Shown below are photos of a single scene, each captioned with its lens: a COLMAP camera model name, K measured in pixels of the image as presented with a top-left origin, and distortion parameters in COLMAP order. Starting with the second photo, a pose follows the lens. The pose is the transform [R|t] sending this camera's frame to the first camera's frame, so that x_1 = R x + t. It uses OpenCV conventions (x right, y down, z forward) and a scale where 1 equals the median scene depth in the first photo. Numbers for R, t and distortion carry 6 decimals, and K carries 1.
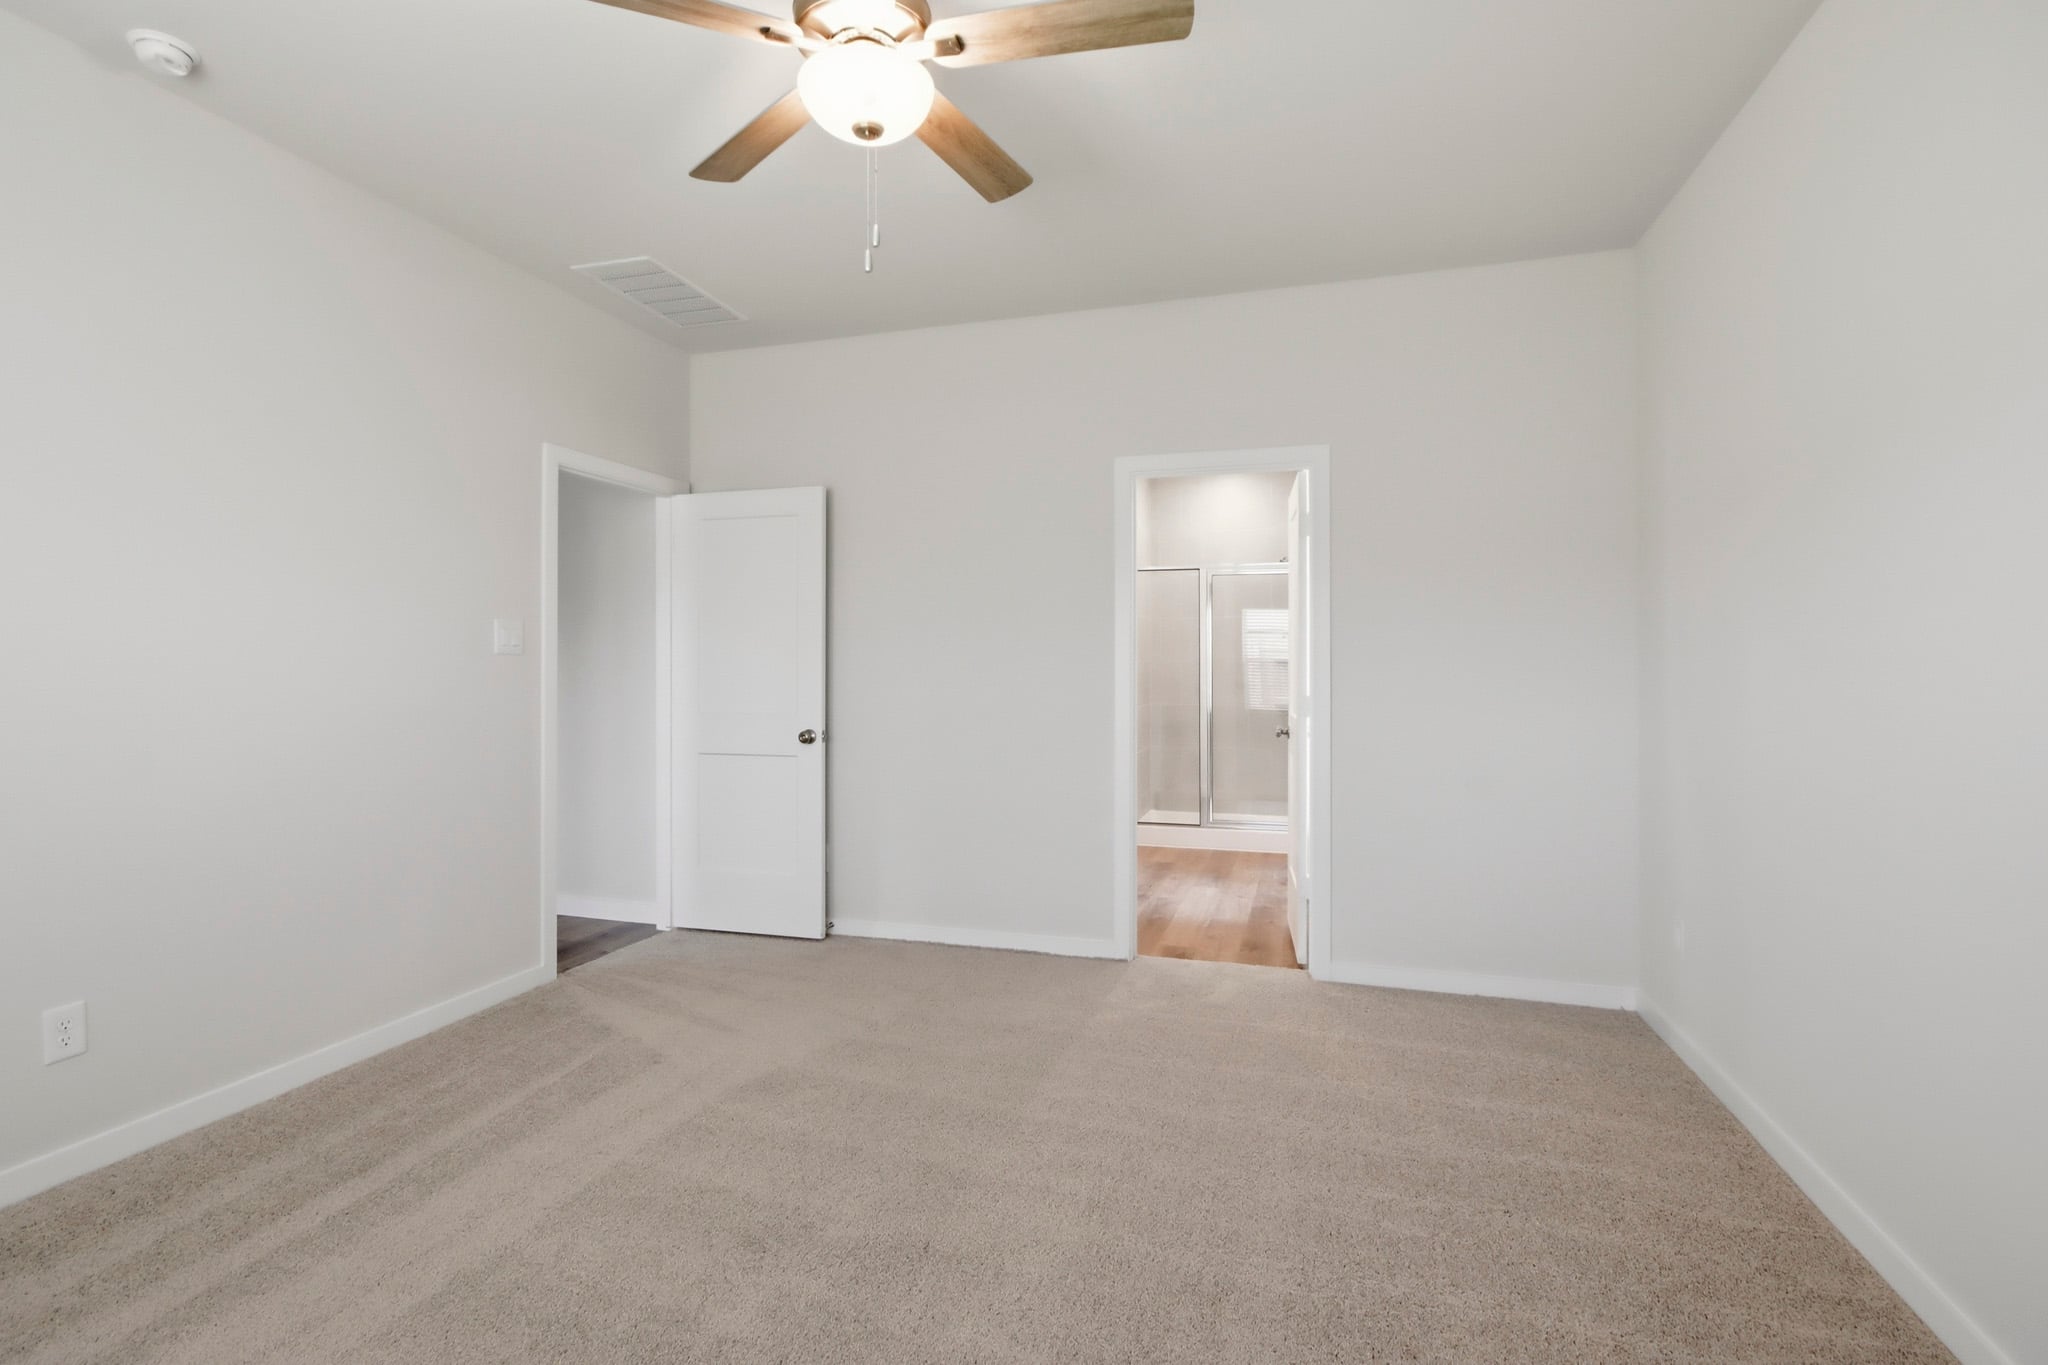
lens RADIAL K [[937.0, 0, 1016.9], [0, 937.0, 672.2], [0, 0, 1]] dist [0.004102, 0.000340]
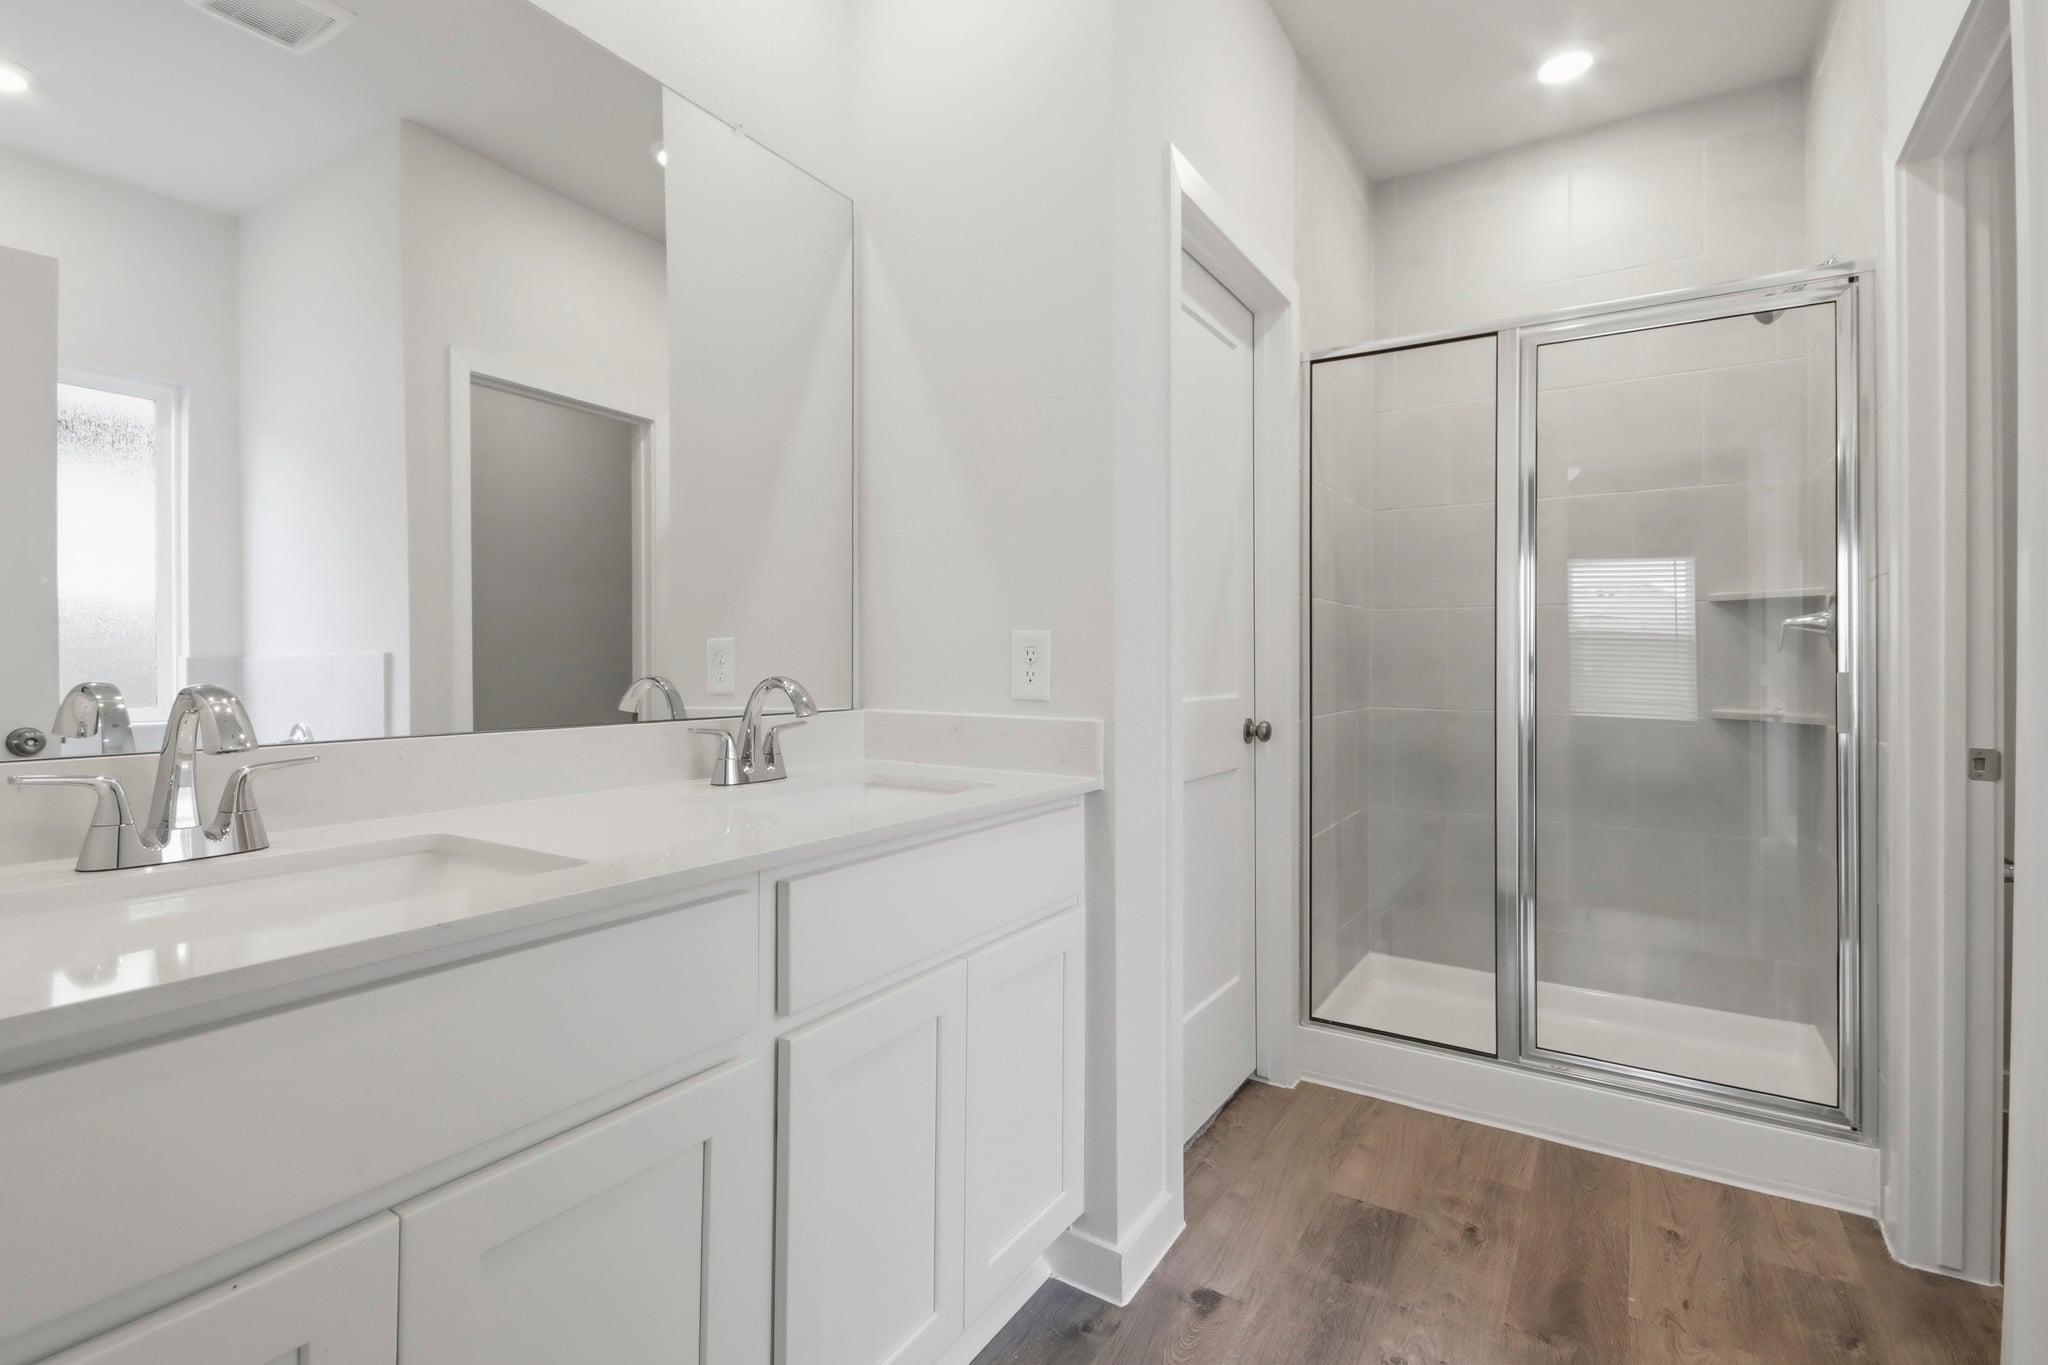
lens RADIAL K [[937.0, 0, 1016.9], [0, 937.0, 672.2], [0, 0, 1]] dist [0.004102, 0.000340]
pose [[0.958935, -0.001788, -0.283620, 0.105304], [0.010082, 0.999563, 0.027787, 0.004700], [0.283446, -0.029506, 0.958534, 0.528749]]
